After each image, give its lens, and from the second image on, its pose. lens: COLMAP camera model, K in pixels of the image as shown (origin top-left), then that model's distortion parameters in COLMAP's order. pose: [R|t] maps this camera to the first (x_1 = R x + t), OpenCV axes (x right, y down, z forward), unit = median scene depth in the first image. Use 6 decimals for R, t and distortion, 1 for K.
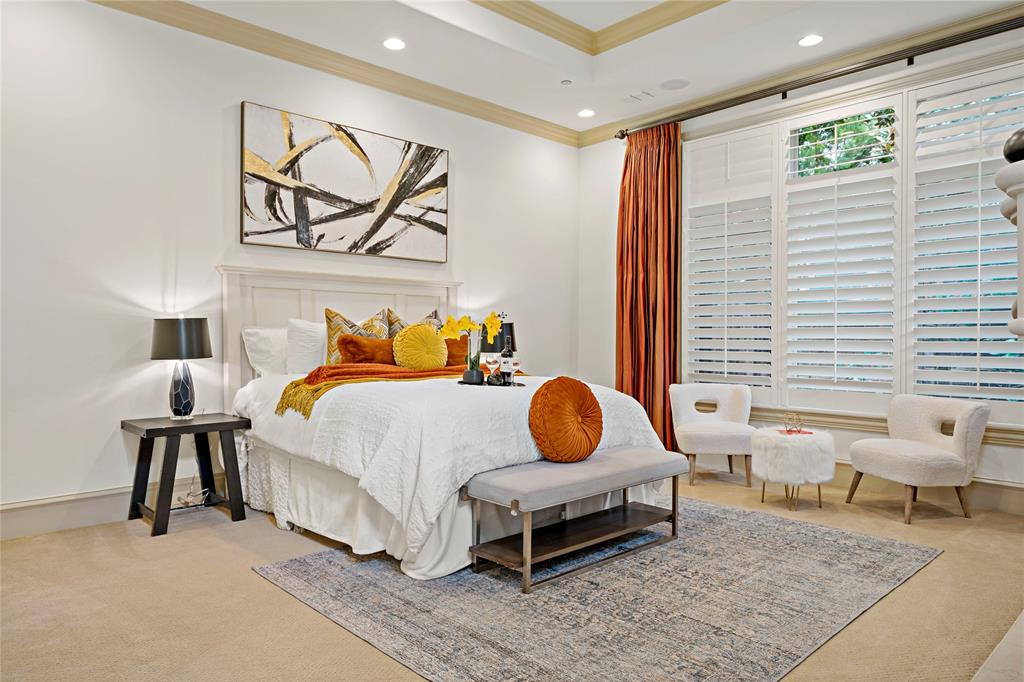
lens RADIAL K [[658.0, 0, 509.1], [0, 658.0, 349.4], [0, 0, 1]] dist [0.004564, 0.001051]
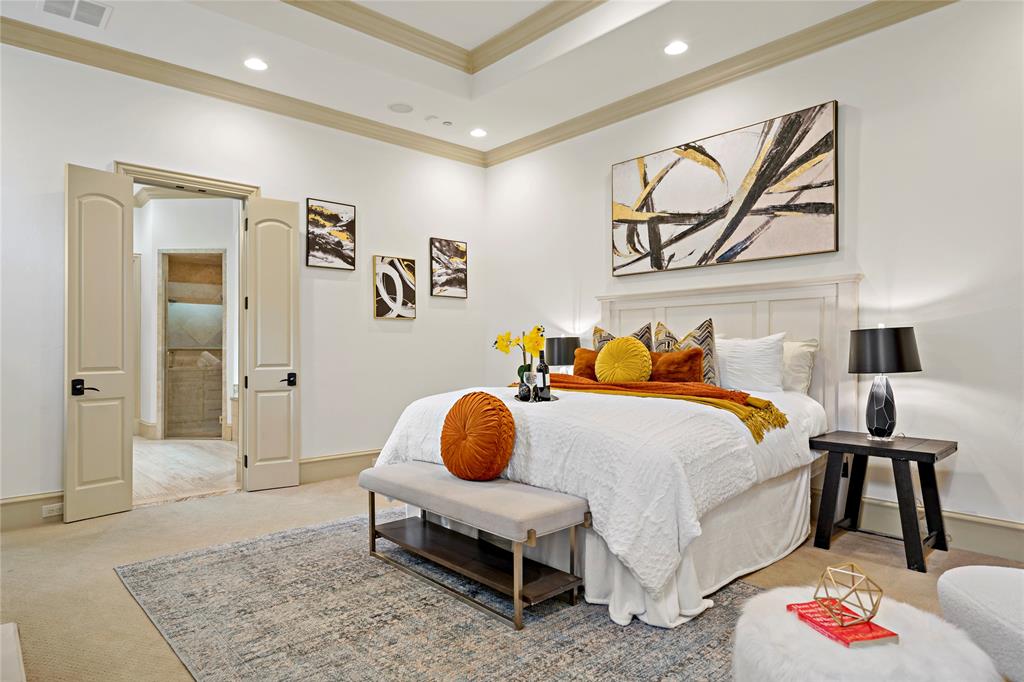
lens RADIAL K [[586.6, 0, 486.9], [0, 586.6, 341.2], [0, 0, 1]] dist [0.019462, -0.001345]
pose [[-0.025991, -0.016818, -0.999521, 0.677478], [-0.017861, 0.999707, -0.016357, -0.013411], [0.999503, 0.017428, -0.026283, 0.732139]]
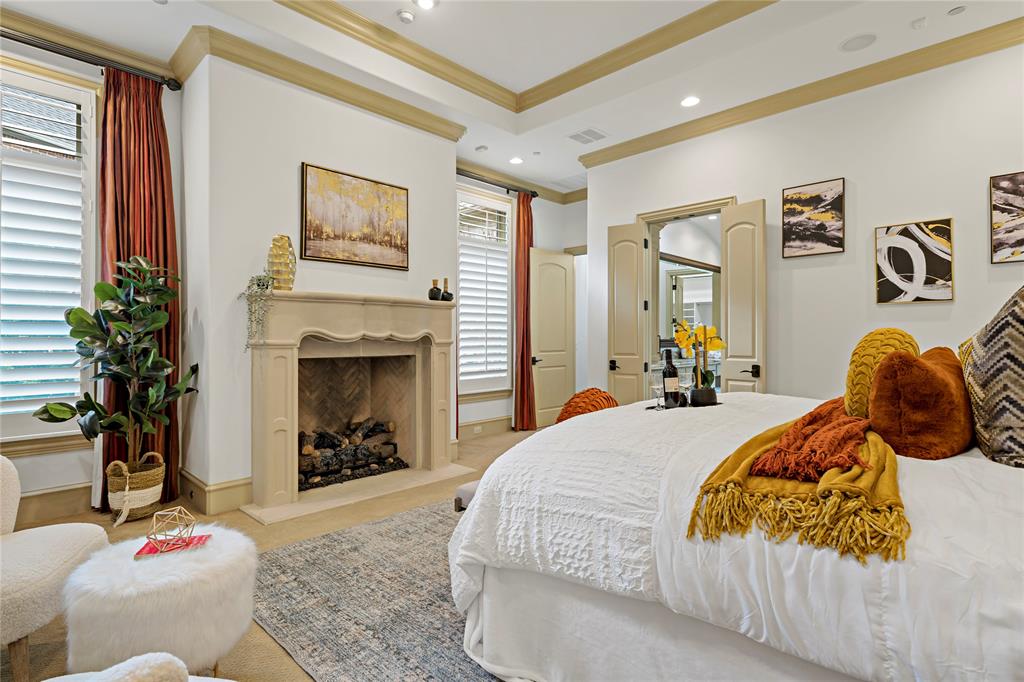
lens RADIAL K [[508.4, 0, 506.7], [0, 508.4, 339.9], [0, 0, 1]] dist [-0.003454, -0.000653]
pose [[-0.997751, 0.000561, -0.067026, 0.177335], [-0.001040, 0.999715, 0.023843, -0.035905], [0.067020, 0.023859, -0.997466, 1.258722]]
